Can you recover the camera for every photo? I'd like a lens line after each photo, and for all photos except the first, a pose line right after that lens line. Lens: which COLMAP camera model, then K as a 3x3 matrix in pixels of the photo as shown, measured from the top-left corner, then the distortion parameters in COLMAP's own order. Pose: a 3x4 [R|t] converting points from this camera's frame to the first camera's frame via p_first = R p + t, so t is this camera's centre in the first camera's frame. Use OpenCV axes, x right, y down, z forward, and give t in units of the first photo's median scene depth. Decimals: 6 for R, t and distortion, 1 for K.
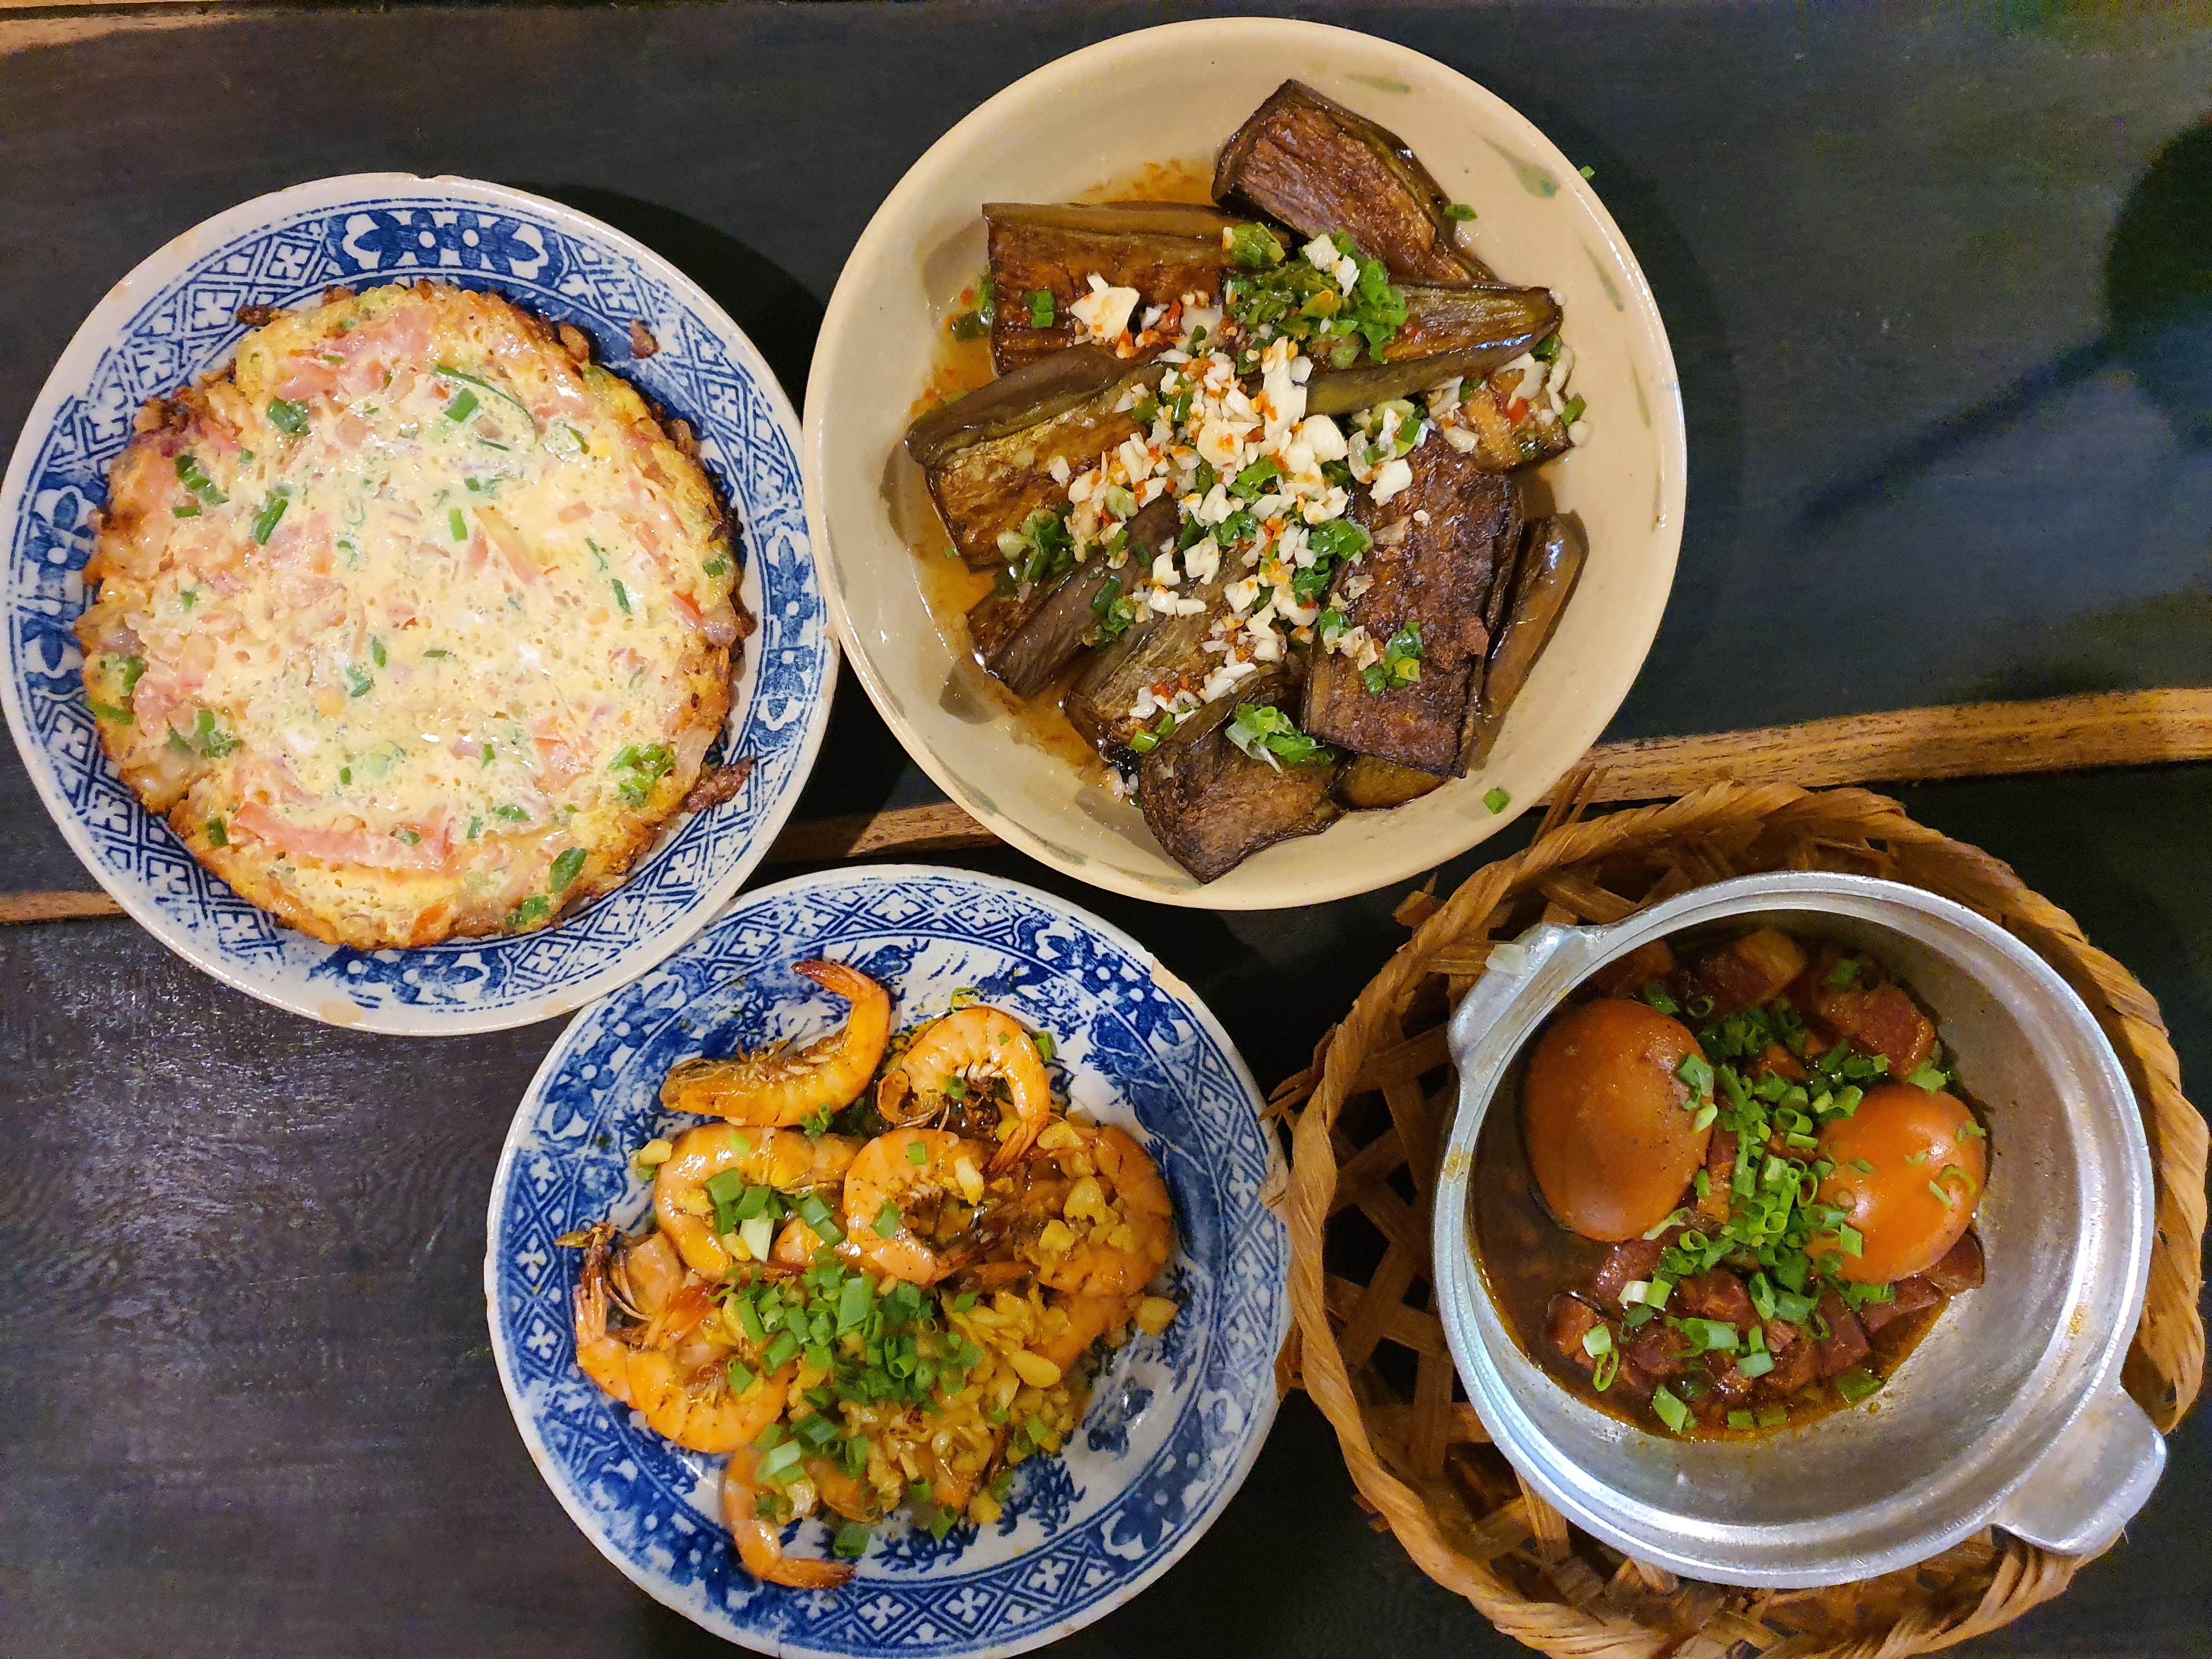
lens RADIAL K [[1817.9, 0, 1101.8], [0, 1817.9, 841.2], [0, 0, 1]] dist [-0.000769, 0.000686]
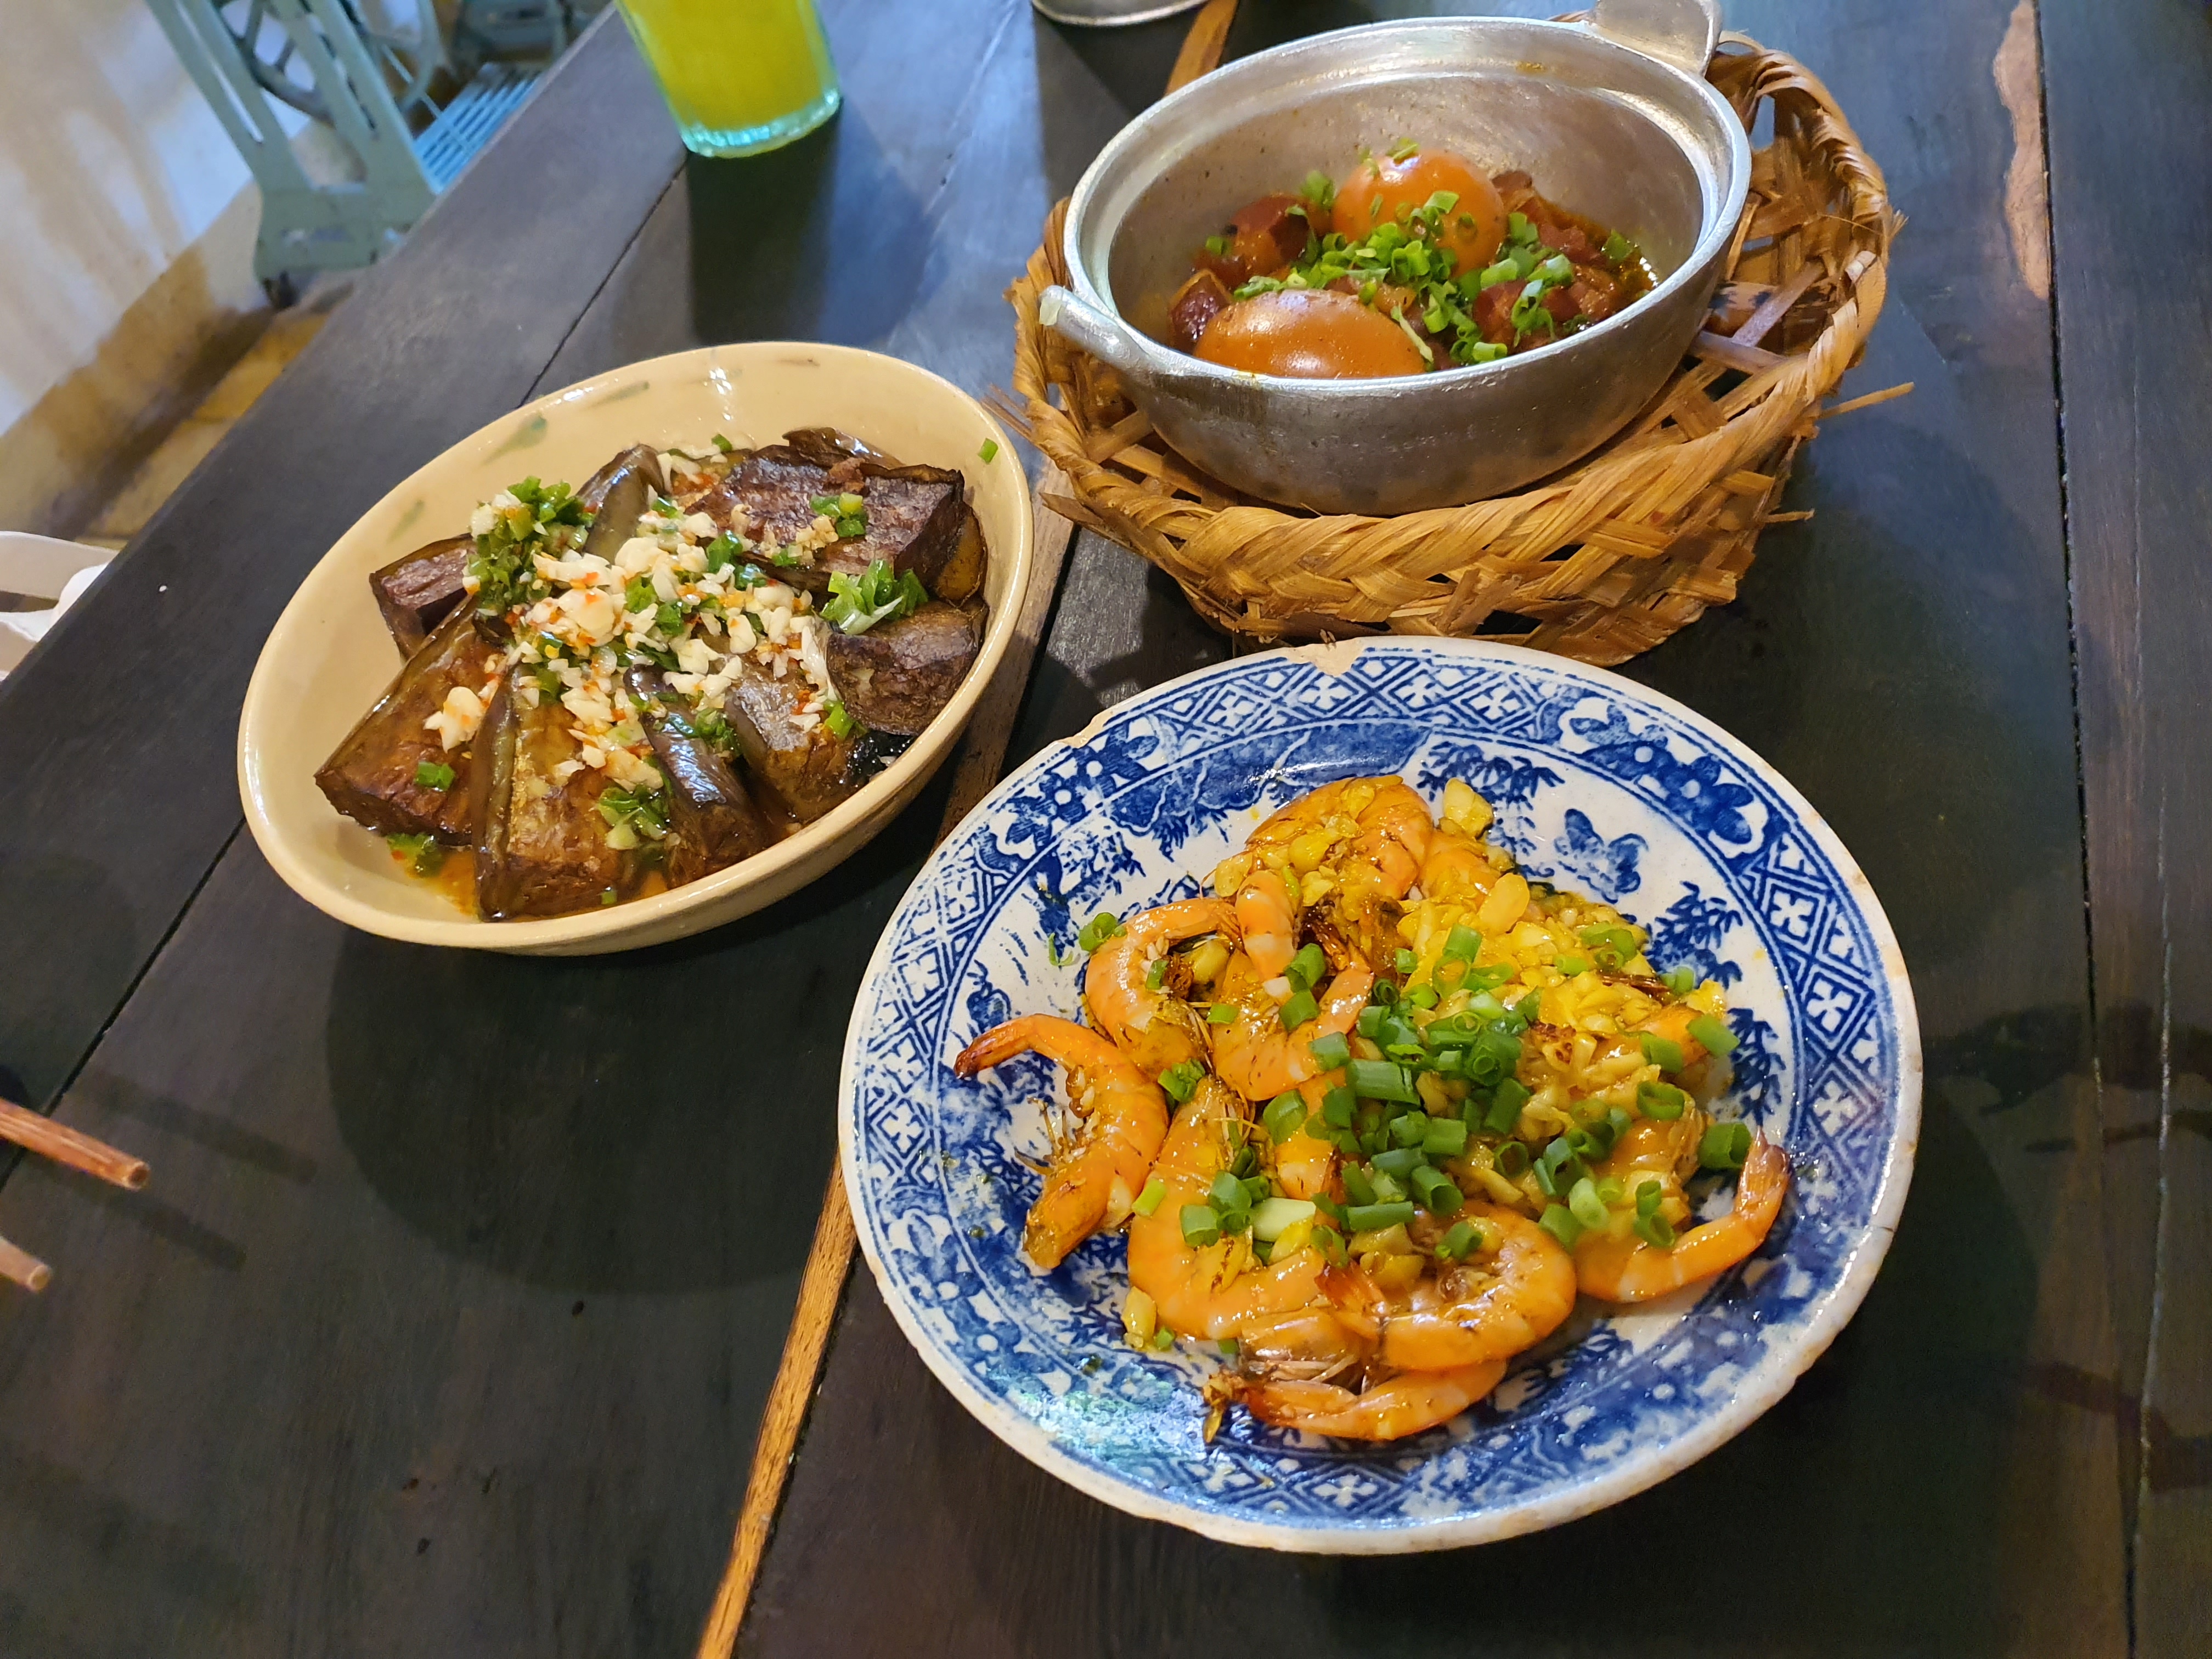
lens RADIAL K [[1817.9, 0, 1101.8], [0, 1817.9, 841.2], [0, 0, 1]] dist [-0.000769, 0.000686]
pose [[0.269302, -0.775959, 0.570407, -0.521664], [0.924058, 0.041355, -0.380010, 0.430763], [0.271283, 0.629427, 0.728168, 0.357329]]
